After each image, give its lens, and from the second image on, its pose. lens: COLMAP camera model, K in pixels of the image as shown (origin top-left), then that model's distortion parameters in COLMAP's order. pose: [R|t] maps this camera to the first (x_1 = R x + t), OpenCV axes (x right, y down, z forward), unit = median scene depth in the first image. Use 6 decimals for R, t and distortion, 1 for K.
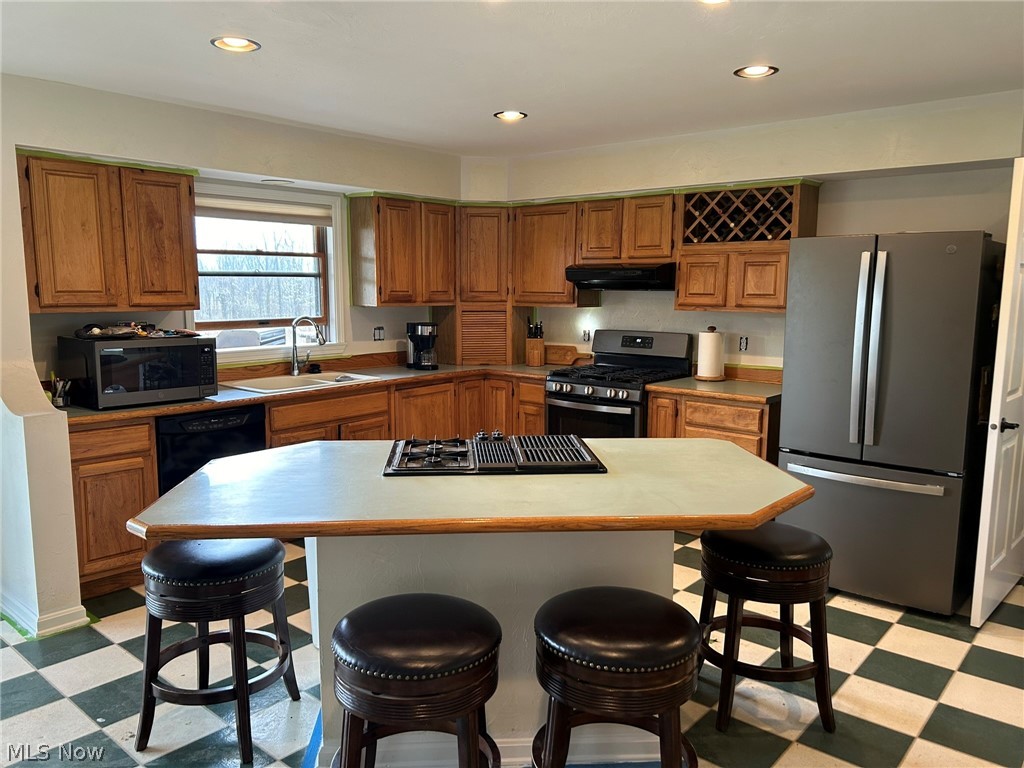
lens RADIAL K [[756.1, 0, 512.0], [0, 756.1, 384.0], [0, 0, 1]] dist [0.002466, -0.071620]
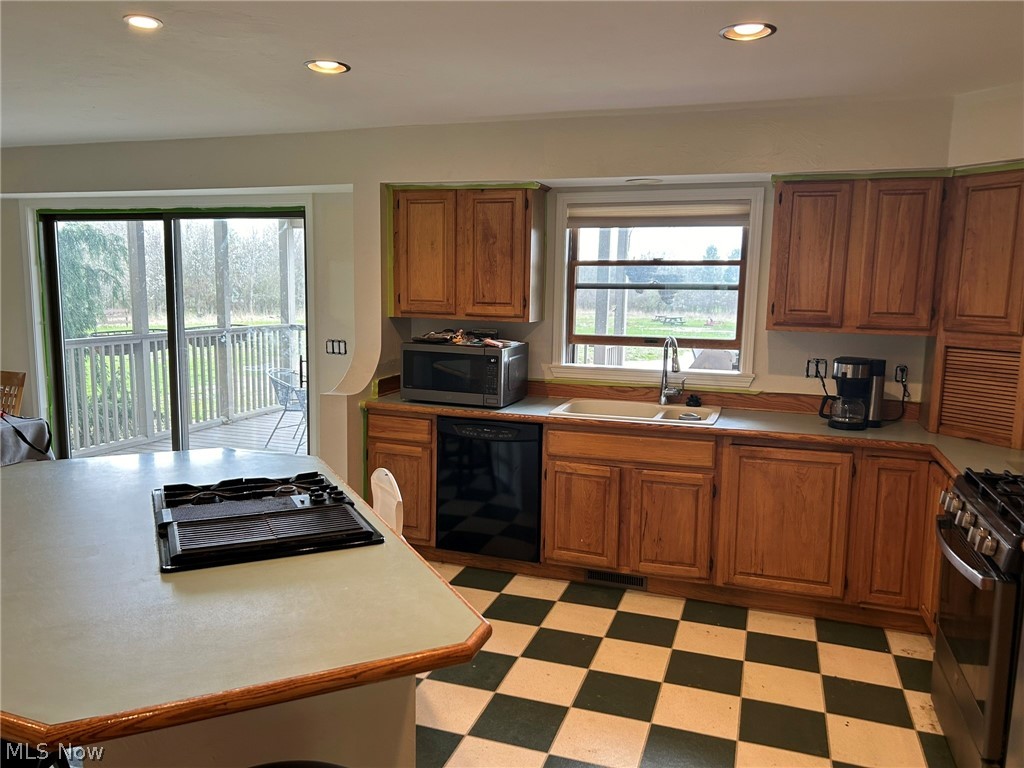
lens RADIAL K [[756.1, 0, 512.0], [0, 756.1, 384.0], [0, 0, 1]] dist [0.002466, -0.071620]
pose [[0.343841, 0.121050, -0.931193, 0.456669], [-0.132865, 0.987951, 0.079369, -0.080460], [0.929581, 0.096432, 0.355781, 0.541523]]
